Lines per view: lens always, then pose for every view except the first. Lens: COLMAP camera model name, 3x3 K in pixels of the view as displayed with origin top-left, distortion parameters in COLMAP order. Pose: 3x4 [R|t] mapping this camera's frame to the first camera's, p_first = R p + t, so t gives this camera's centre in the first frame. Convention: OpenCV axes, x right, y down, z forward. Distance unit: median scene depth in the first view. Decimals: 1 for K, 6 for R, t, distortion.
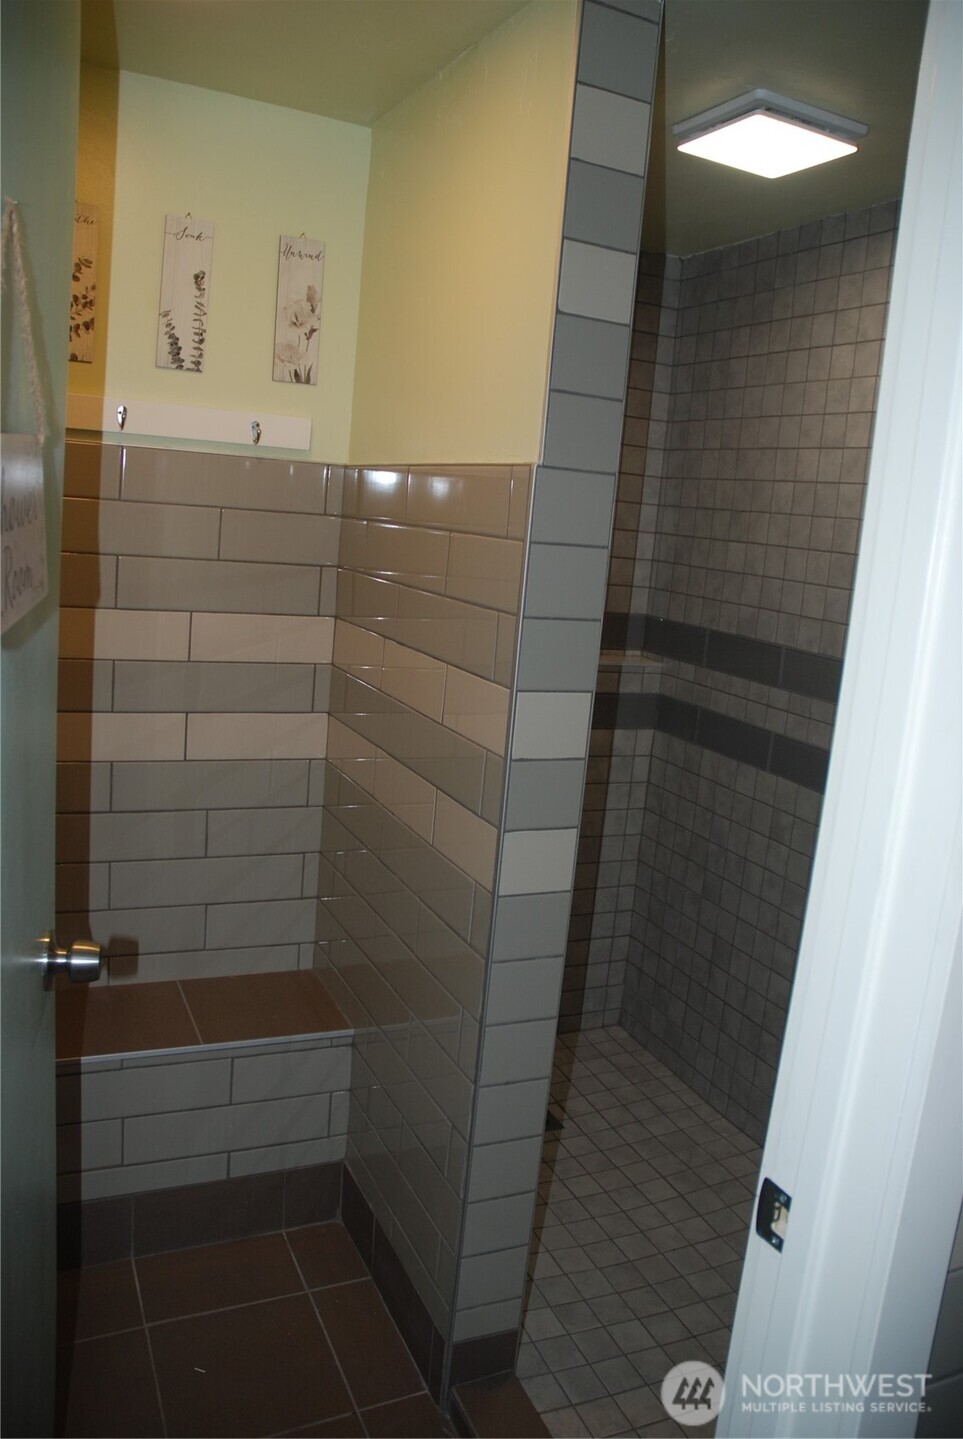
lens RADIAL K [[1103.4, 0, 485.3], [0, 1103.4, 719.0], [0, 0, 1]] dist [-0.062446, 0.022695]
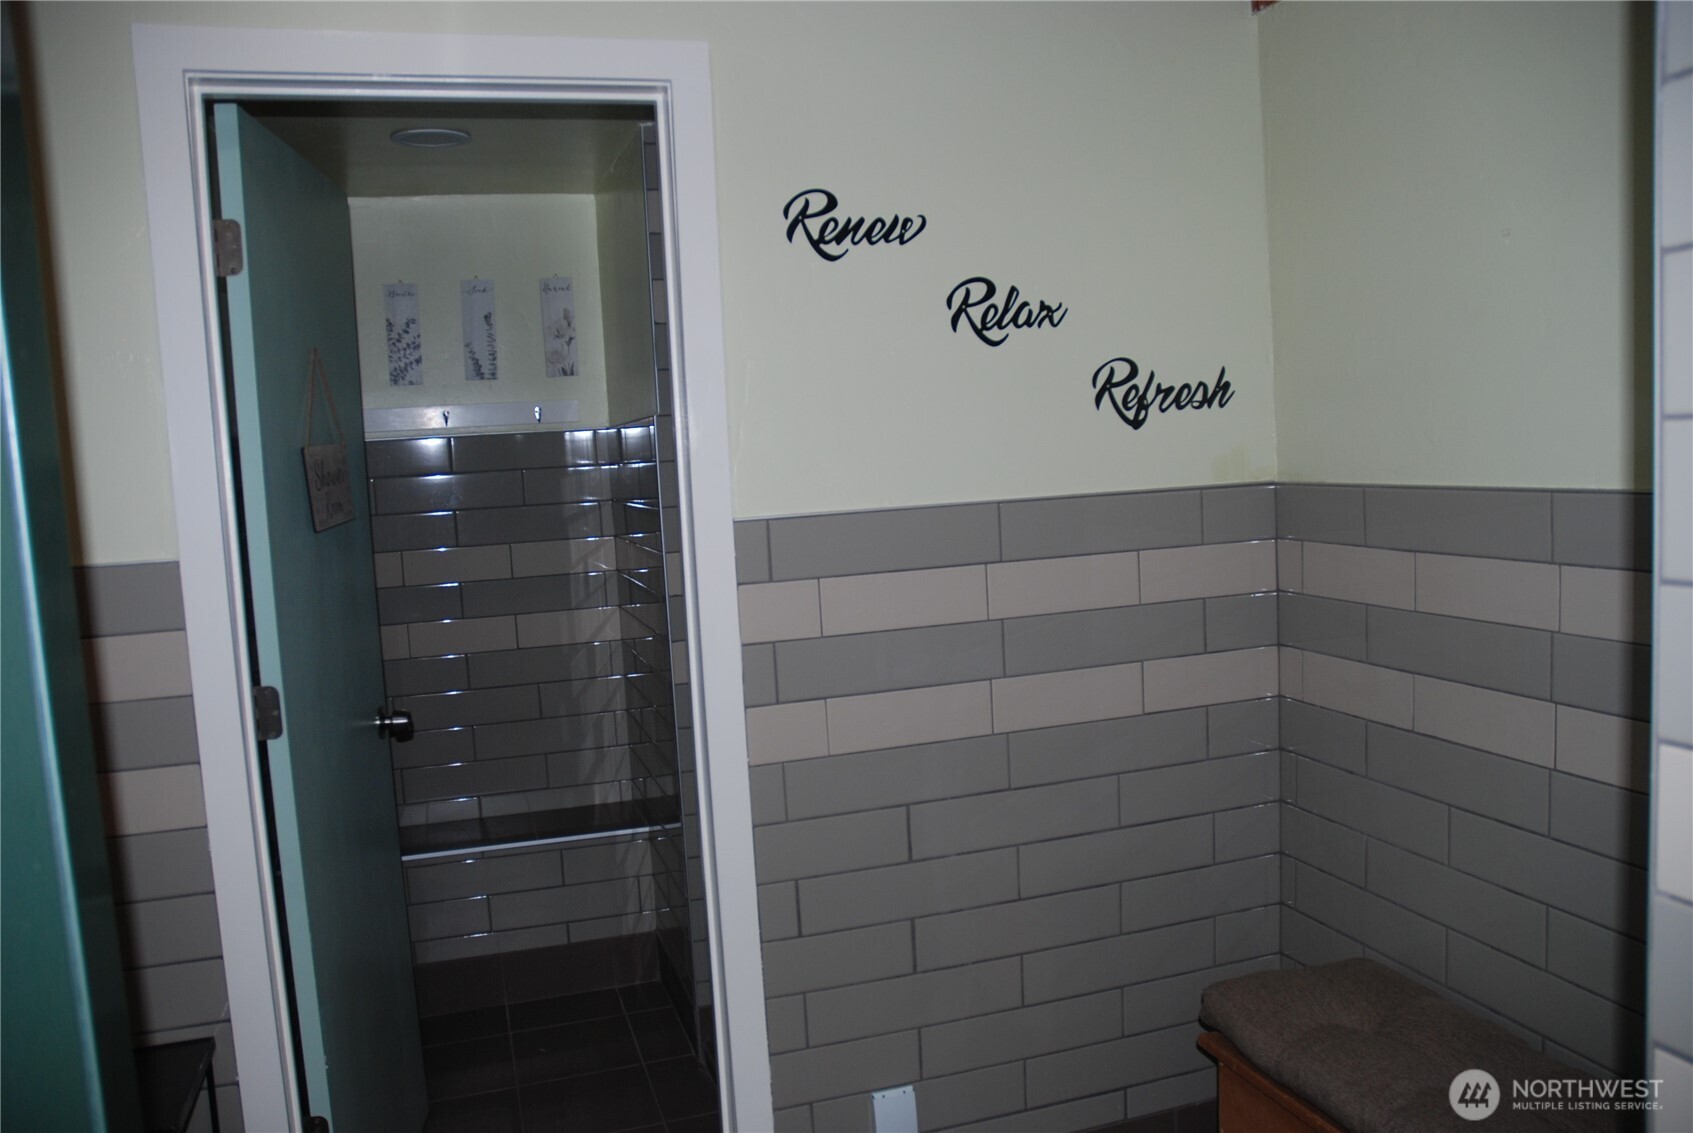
lens RADIAL K [[1298.2, 0, 874.5], [0, 1298.2, 578.1], [0, 0, 1]] dist [-0.062446, 0.022695]
pose [[0.982559, -0.129556, -0.133395, 0.432462], [0.117118, 0.988346, -0.097236, 0.171771], [0.144437, 0.079917, 0.986281, -0.606302]]
